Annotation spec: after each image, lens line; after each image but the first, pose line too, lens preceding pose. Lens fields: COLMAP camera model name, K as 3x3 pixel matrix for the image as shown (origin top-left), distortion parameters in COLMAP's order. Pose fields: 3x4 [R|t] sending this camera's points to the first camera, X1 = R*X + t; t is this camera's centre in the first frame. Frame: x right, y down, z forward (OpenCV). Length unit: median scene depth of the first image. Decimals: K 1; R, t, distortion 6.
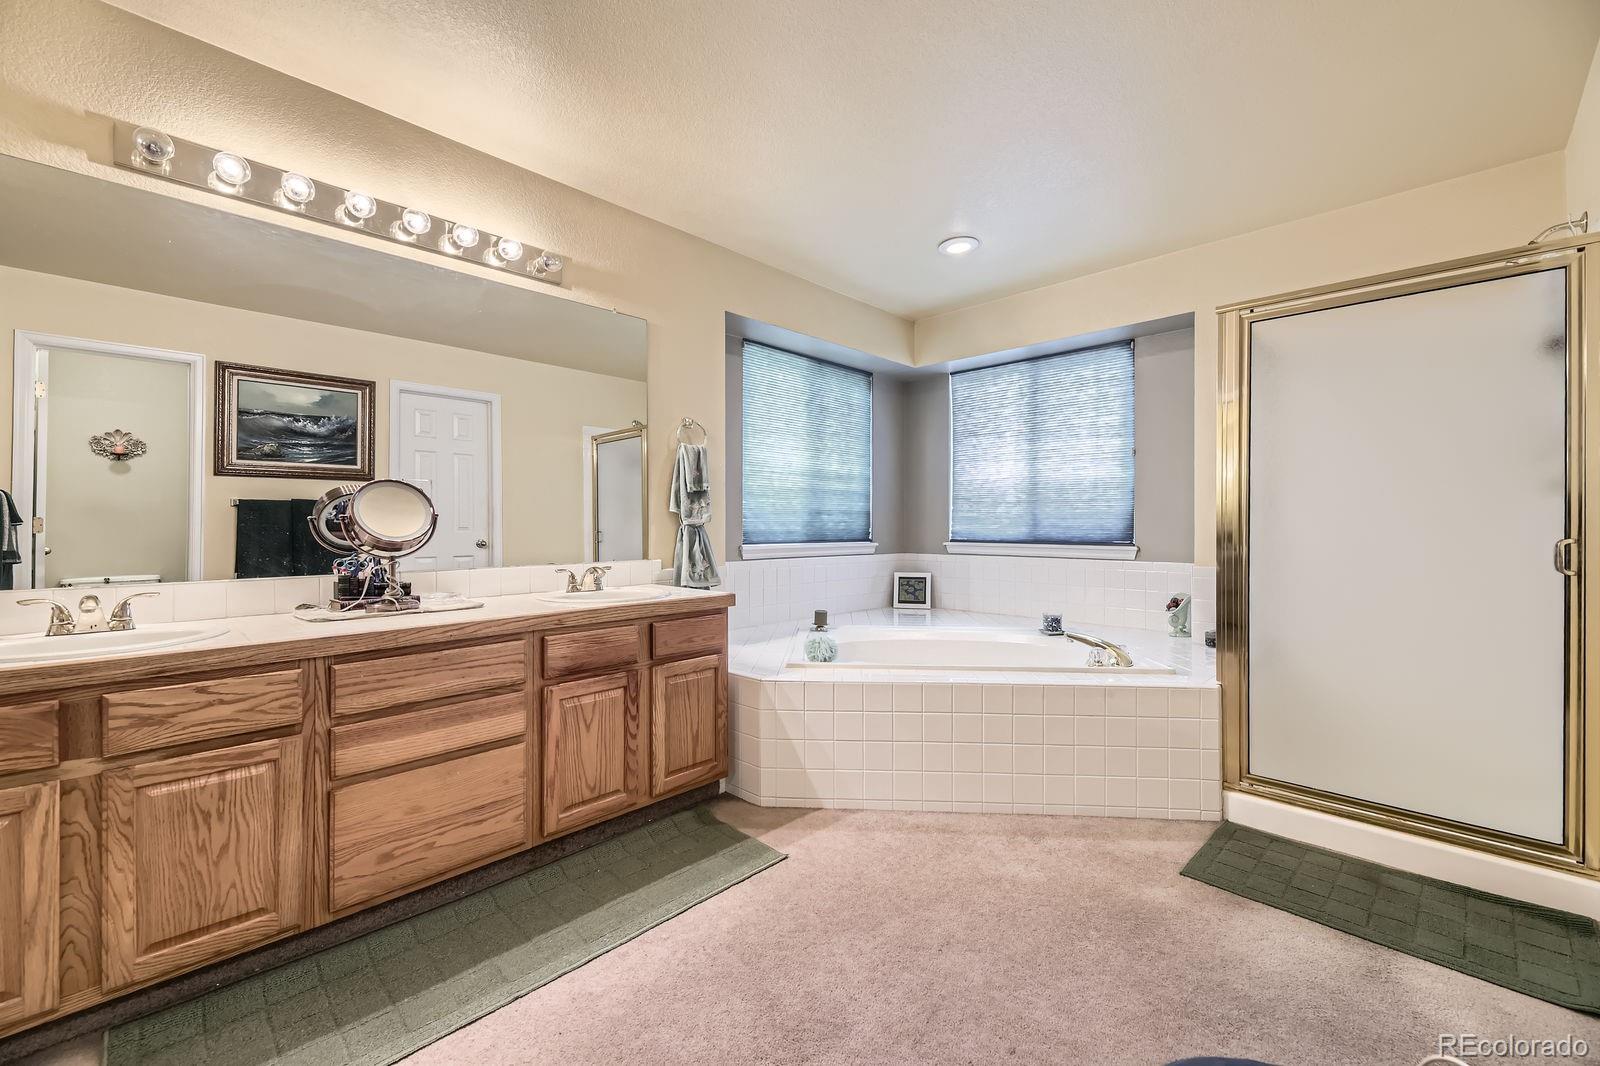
lens RADIAL K [[645.5, 0, 799.7], [0, 645.5, 524.5], [0, 0, 1]] dist [0.015353, -0.002562]
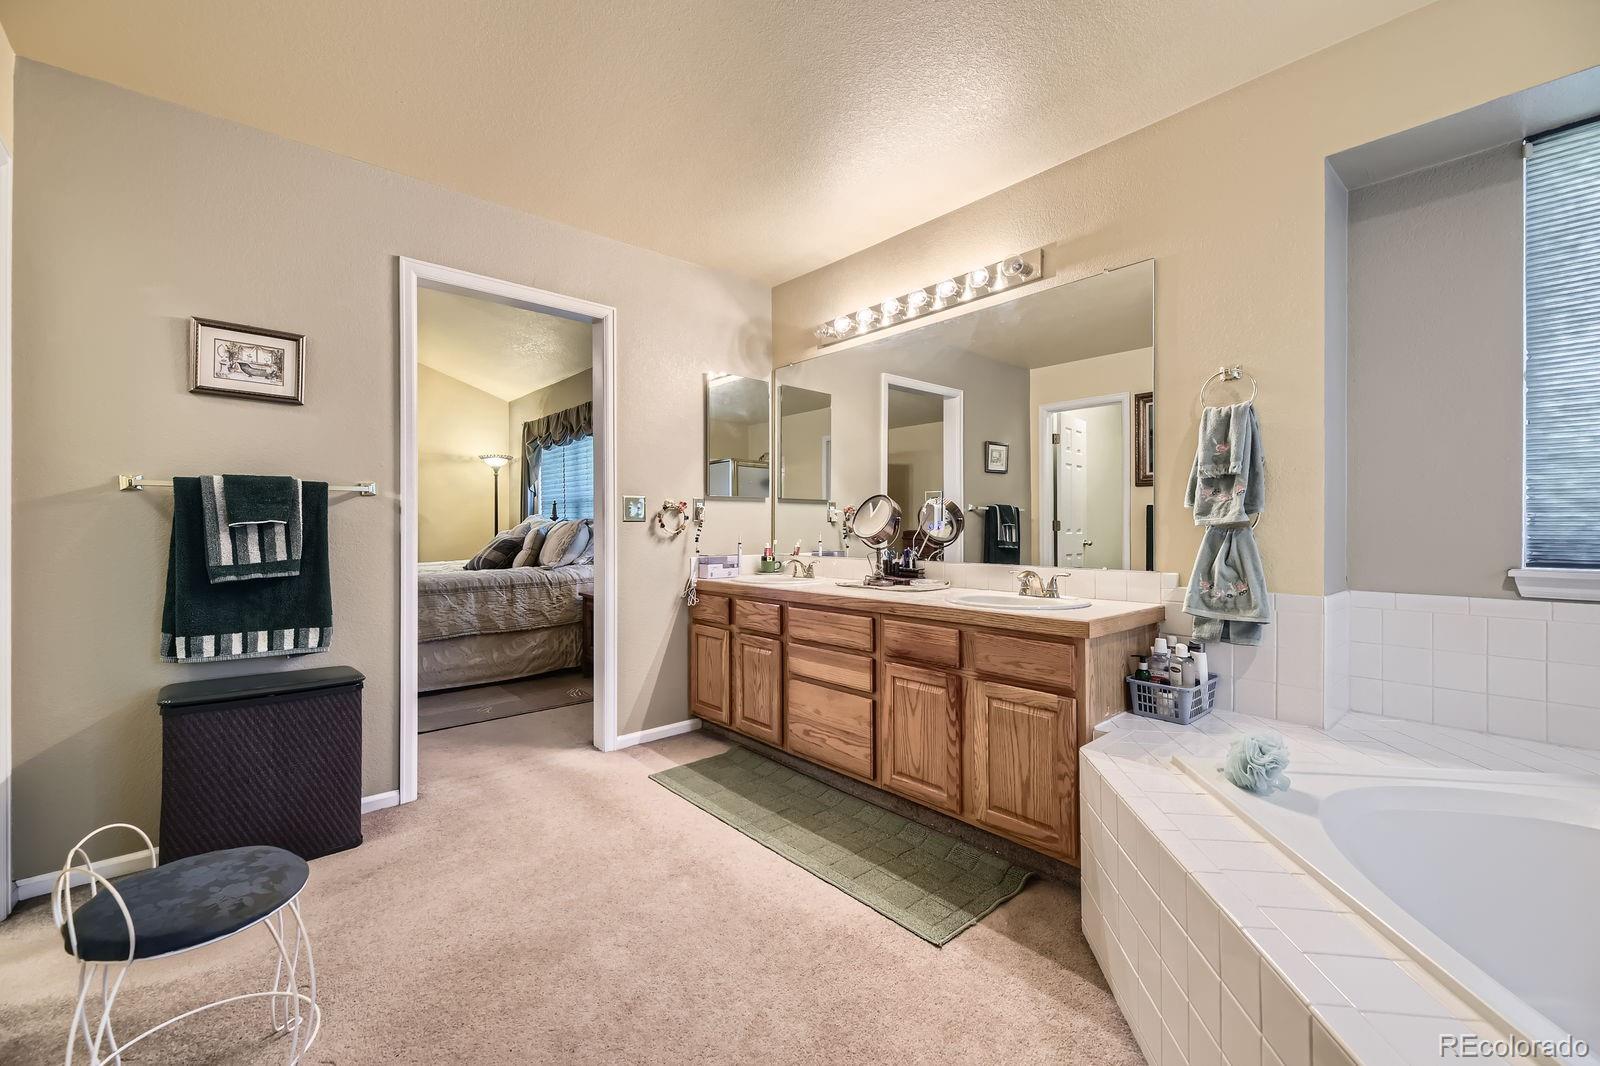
lens RADIAL K [[645.5, 0, 798.8], [0, 645.5, 528.8], [0, 0, 1]] dist [0.015353, -0.002562]
pose [[-0.066708, 0.002606, -0.997769, 0.765217], [0.001746, 0.999995, 0.002495, 0.002047], [0.997771, -0.001575, -0.066712, 0.868134]]
